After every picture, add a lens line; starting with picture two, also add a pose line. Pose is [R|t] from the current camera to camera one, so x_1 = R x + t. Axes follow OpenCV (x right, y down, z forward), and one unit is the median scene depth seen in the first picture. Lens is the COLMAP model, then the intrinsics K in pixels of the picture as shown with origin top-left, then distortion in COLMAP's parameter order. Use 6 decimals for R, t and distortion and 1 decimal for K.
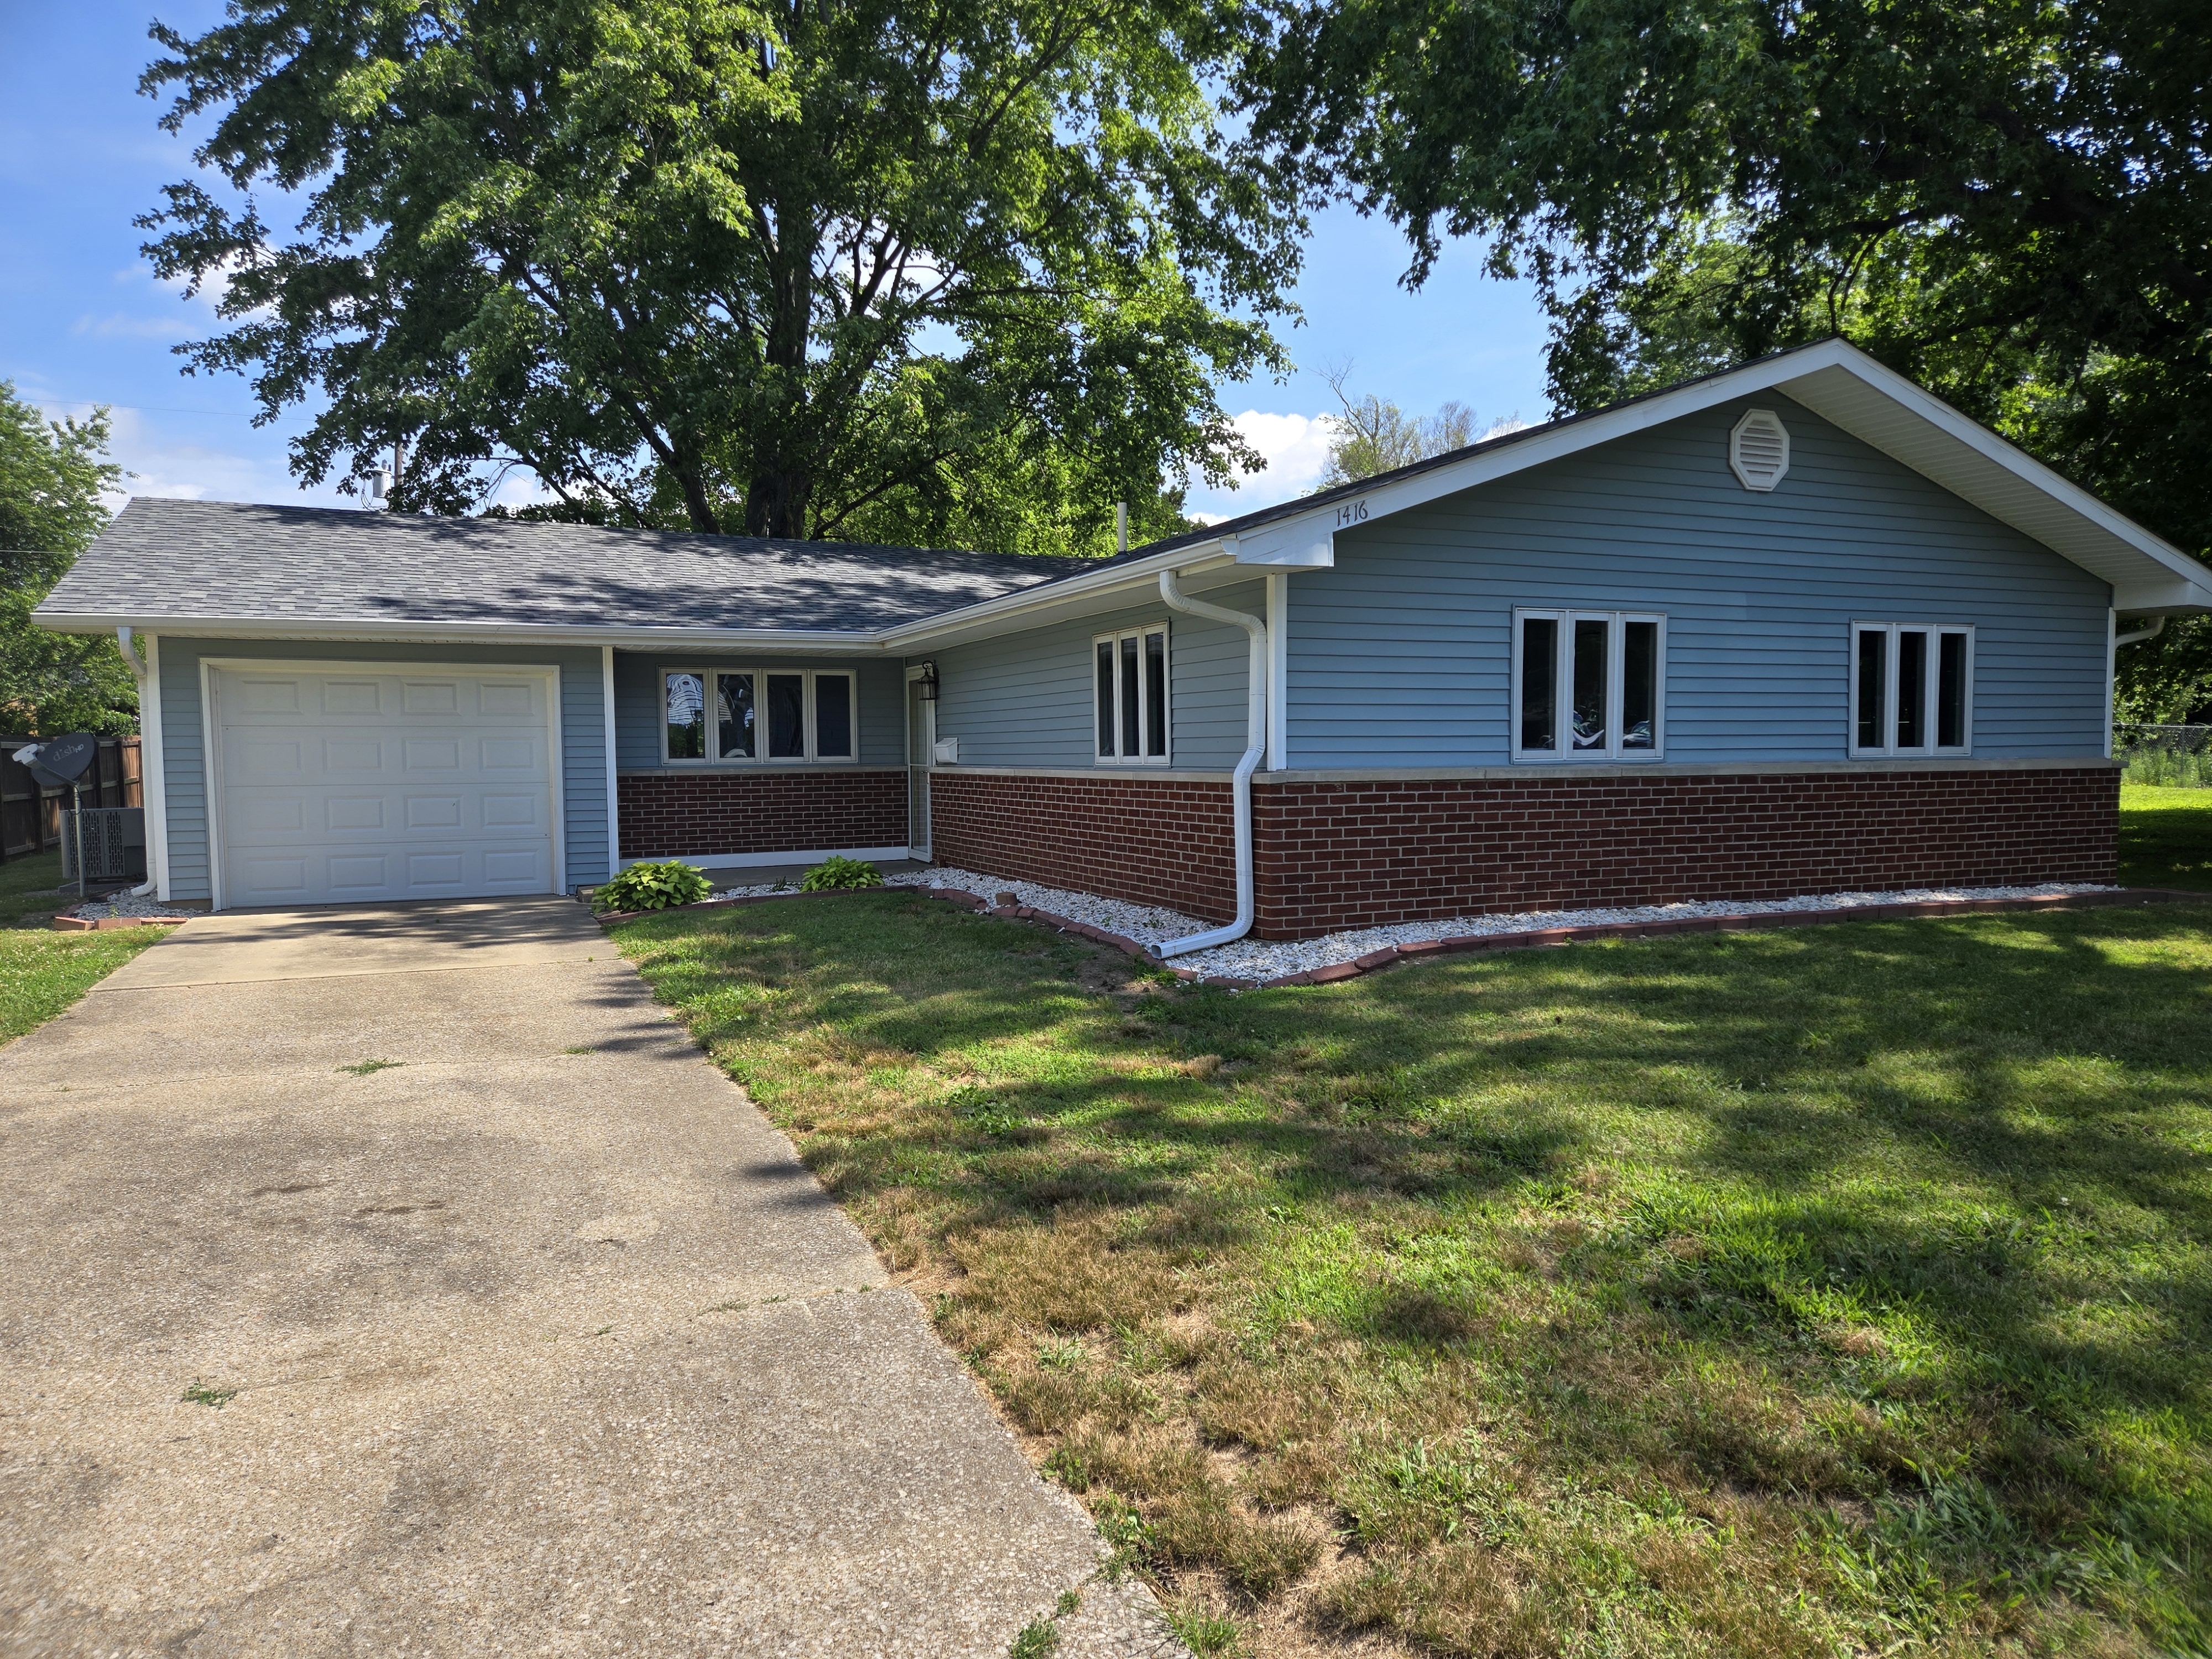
lens RADIAL K [[1482.0, 0, 1106.0], [0, 1482.0, 829.5], [0, 0, 1]] dist [0.098334, -0.095791]
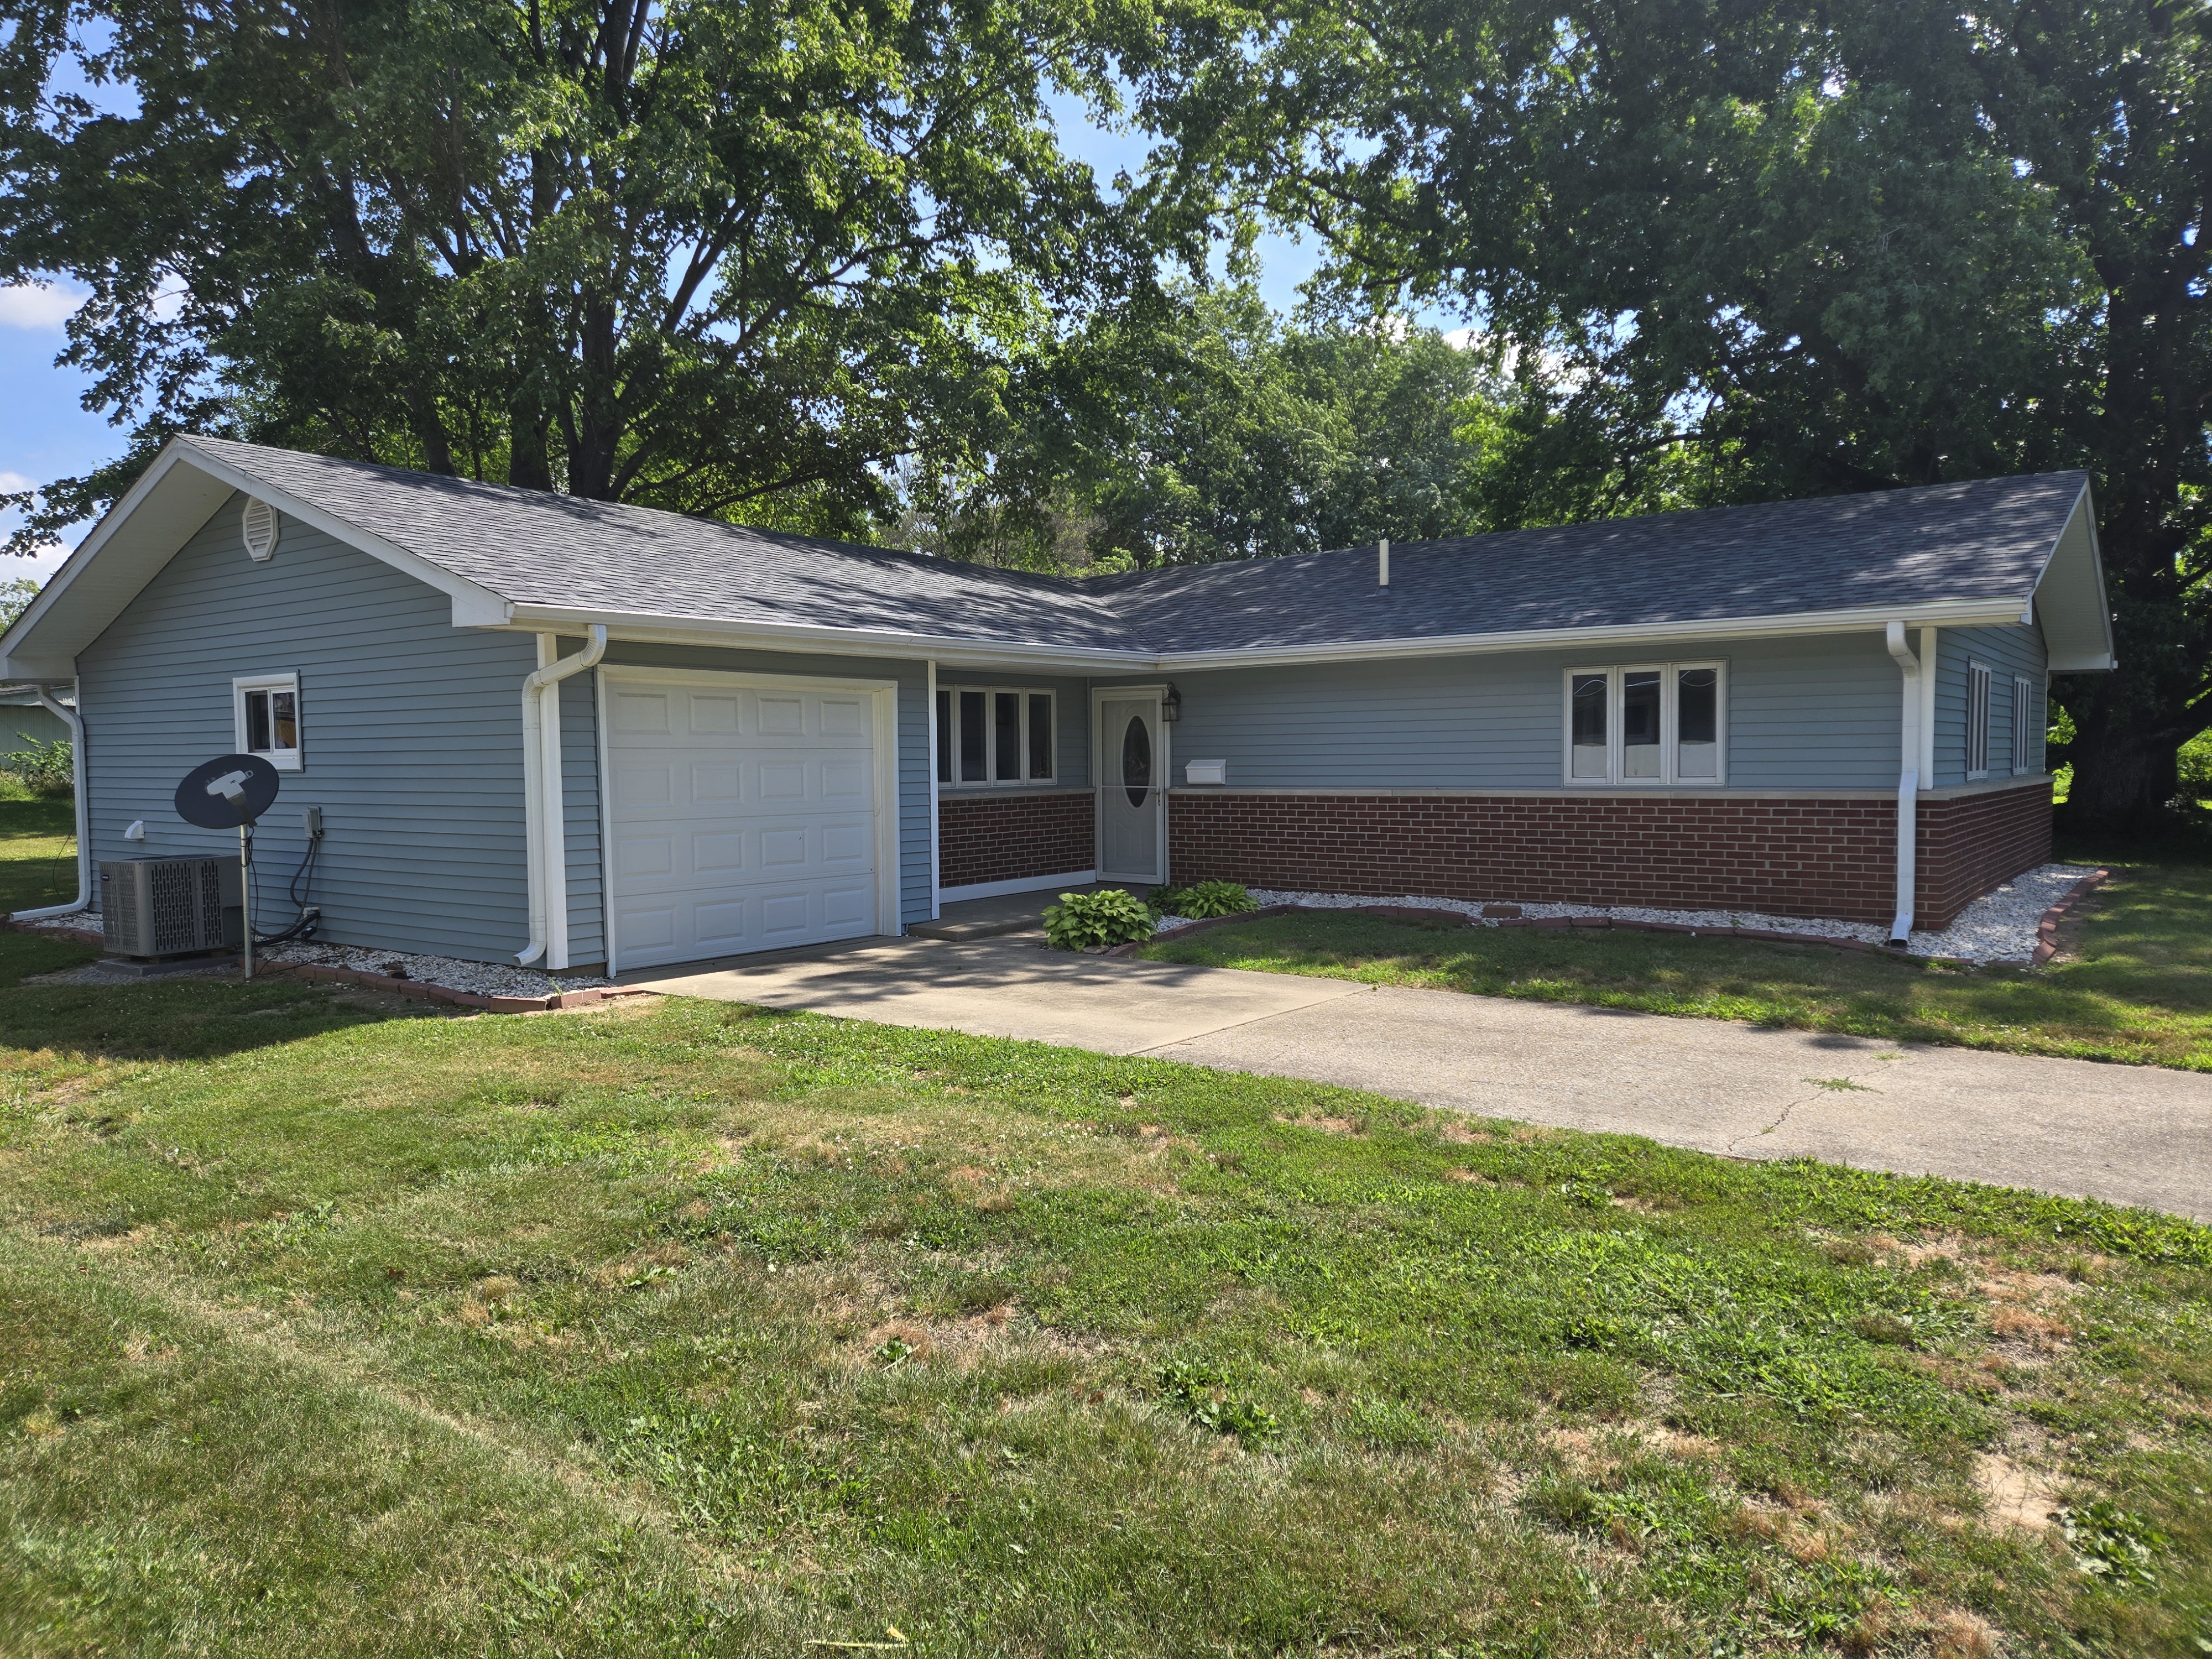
lens RADIAL K [[1482.0, 0, 1106.0], [0, 1482.0, 829.5], [0, 0, 1]] dist [0.098334, -0.095791]
pose [[0.871718, -0.022478, 0.489492, -0.684687], [0.027179, 0.999627, -0.002498, -0.014282], [-0.489254, 0.015481, 0.872004, 0.165424]]
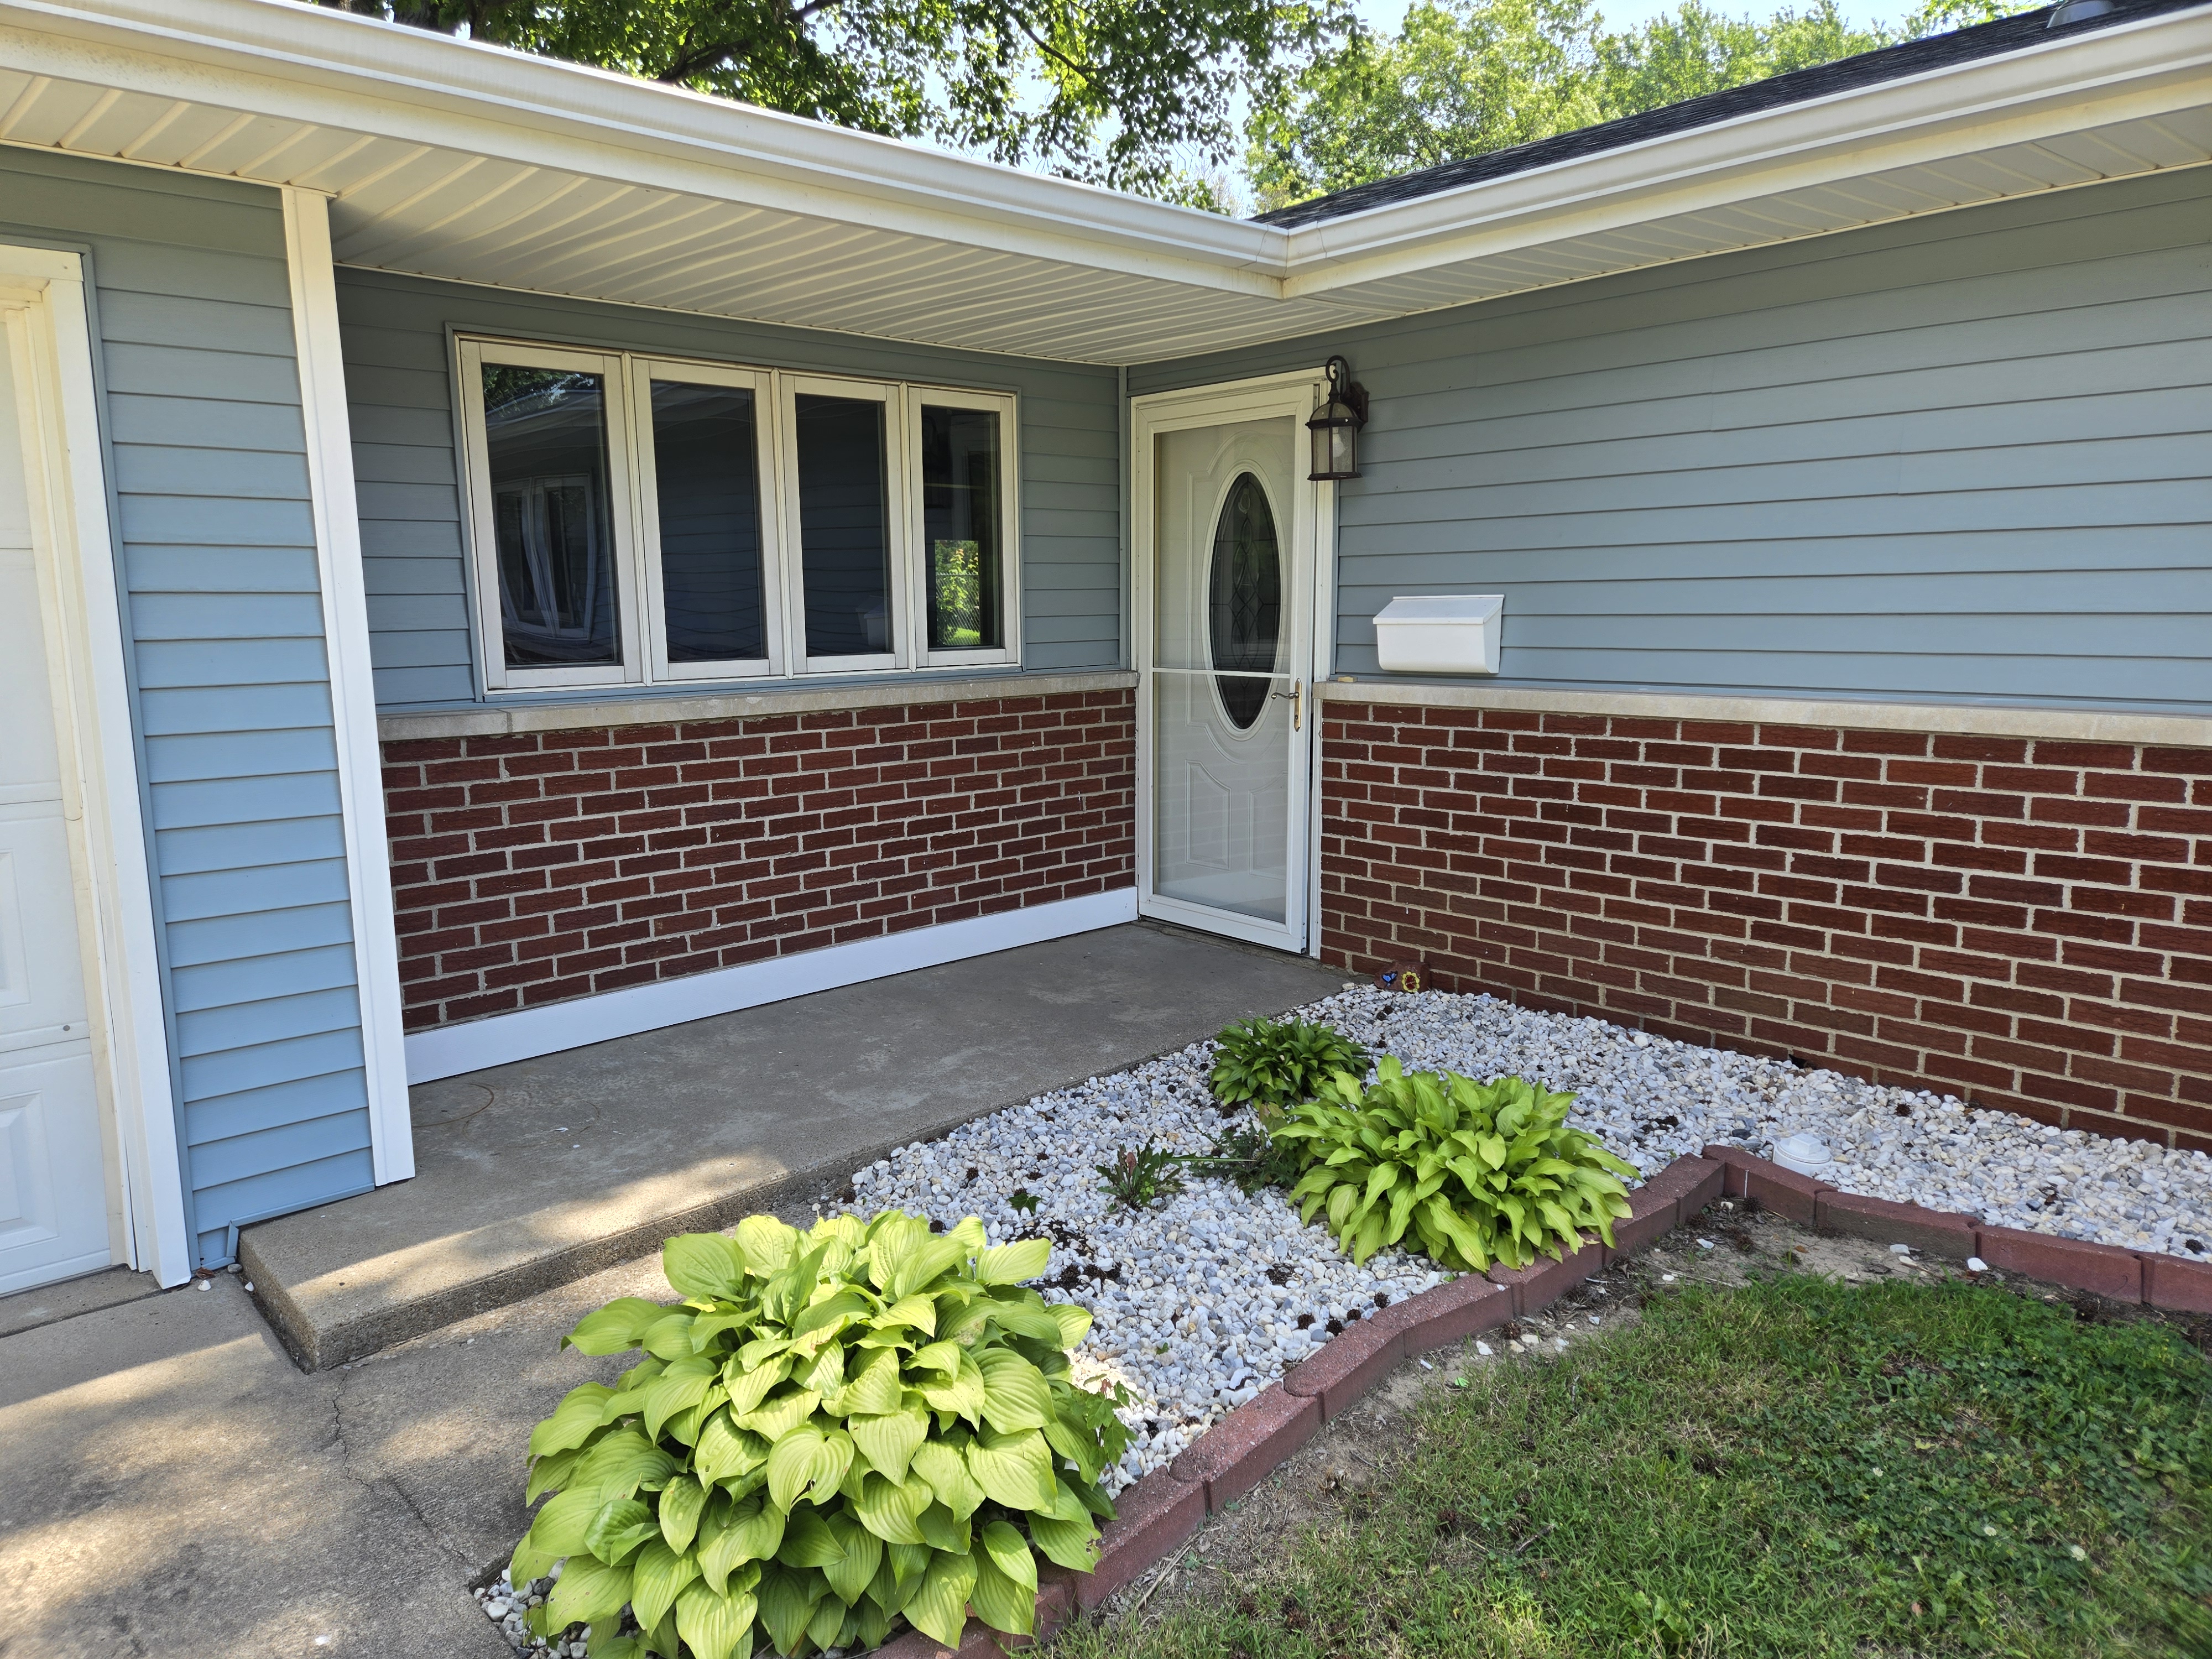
lens RADIAL K [[1482.0, 0, 1106.0], [0, 1482.0, 829.5], [0, 0, 1]] dist [0.098334, -0.095791]
pose [[0.942777, -0.053629, 0.329084, -0.300226], [0.019807, 0.994245, 0.105282, -0.048287], [-0.332836, -0.092739, 0.938413, 0.737643]]
